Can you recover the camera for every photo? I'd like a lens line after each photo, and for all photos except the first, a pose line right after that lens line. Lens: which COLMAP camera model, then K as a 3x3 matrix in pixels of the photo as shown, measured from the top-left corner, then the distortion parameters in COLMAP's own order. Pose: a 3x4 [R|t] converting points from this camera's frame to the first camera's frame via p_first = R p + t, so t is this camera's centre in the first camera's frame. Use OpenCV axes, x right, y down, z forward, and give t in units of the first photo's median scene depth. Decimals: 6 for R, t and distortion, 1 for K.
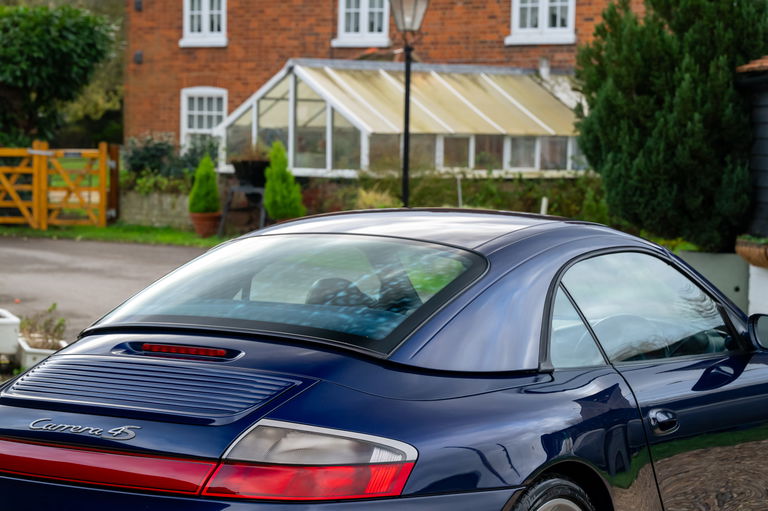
lens RADIAL K [[2242.4, 0, 385.7], [0, 2242.4, 256.4], [0, 0, 1]] dist [0.004349, 0.000000]
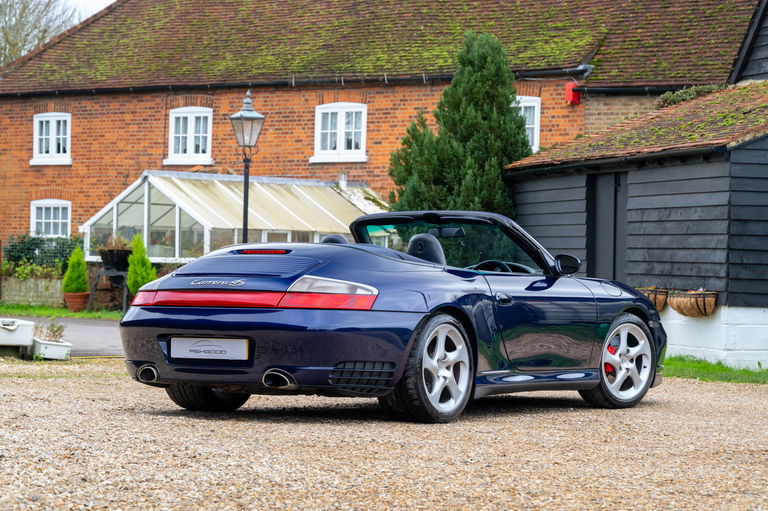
lens RADIAL K [[2242.4, 0, 382.1], [0, 2242.4, 254.0], [0, 0, 1]] dist [0.015078, 0.000000]
pose [[0.993770, 0.003472, 0.111398, -0.050345], [0.003737, 0.997915, -0.064441, 0.040157], [-0.111390, 0.064456, 0.991684, -0.257413]]
